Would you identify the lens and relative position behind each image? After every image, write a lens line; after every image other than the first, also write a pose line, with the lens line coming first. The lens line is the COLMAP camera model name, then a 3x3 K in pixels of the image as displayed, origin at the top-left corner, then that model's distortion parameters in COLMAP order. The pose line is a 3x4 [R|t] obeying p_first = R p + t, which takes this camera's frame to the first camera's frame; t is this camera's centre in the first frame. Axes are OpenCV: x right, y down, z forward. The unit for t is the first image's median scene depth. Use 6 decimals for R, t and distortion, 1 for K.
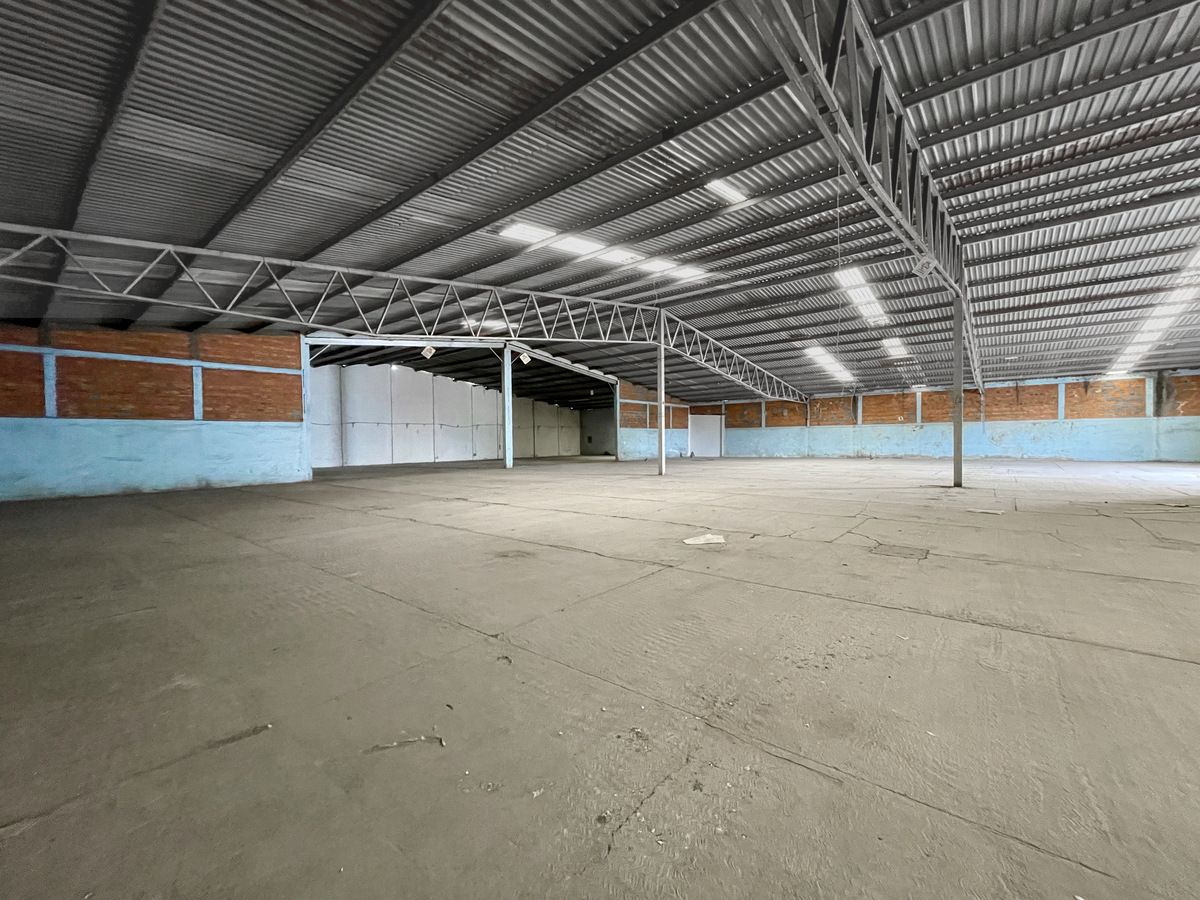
lens RADIAL K [[487.3, 0, 596.0], [0, 487.3, 454.2], [0, 0, 1]] dist [-0.002154, 0.000320]
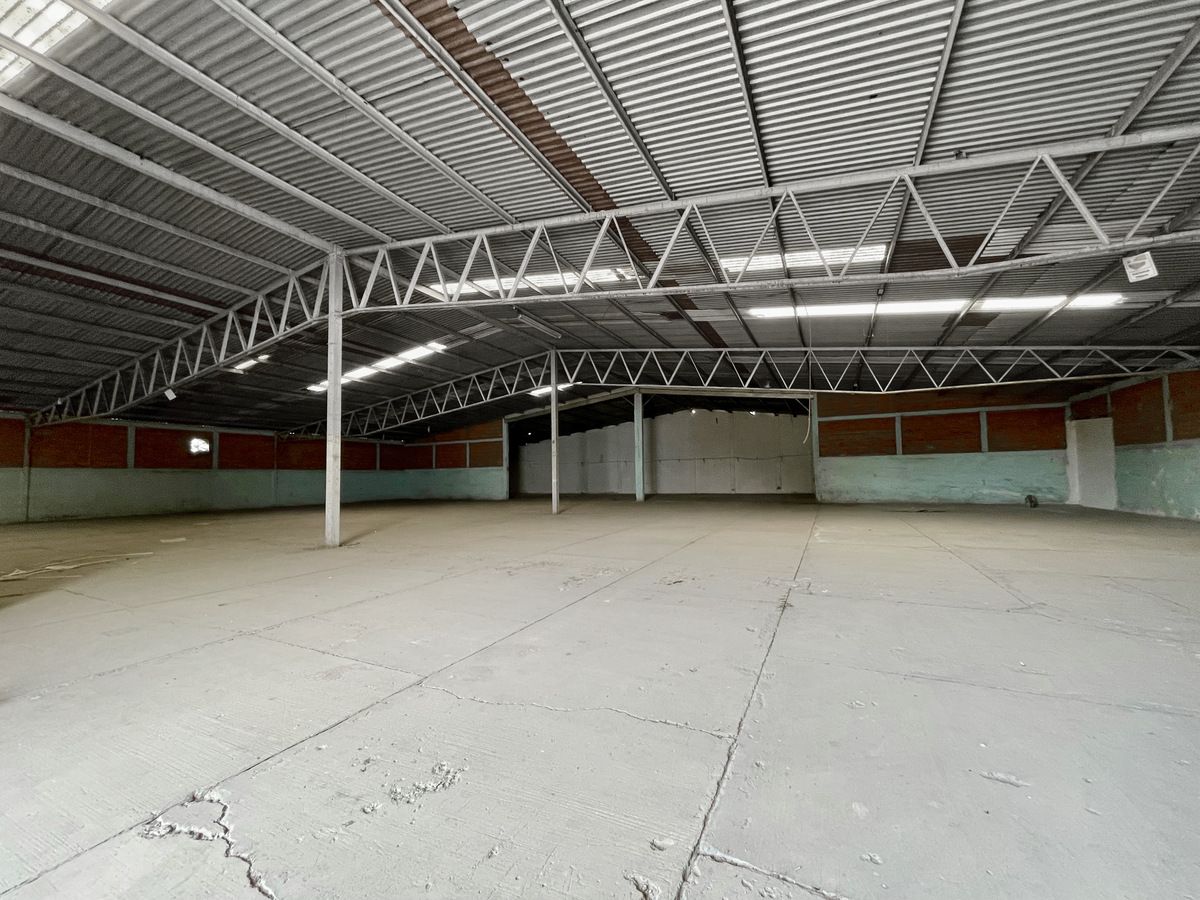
lens RADIAL K [[487.3, 0, 604.3], [0, 487.3, 448.8], [0, 0, 1]] dist [-0.002154, 0.000320]
pose [[0.254106, -0.044817, -0.966137, 0.664718], [-0.009554, 0.998761, -0.048843, -0.028624], [0.967129, 0.021642, 0.253363, 0.511678]]
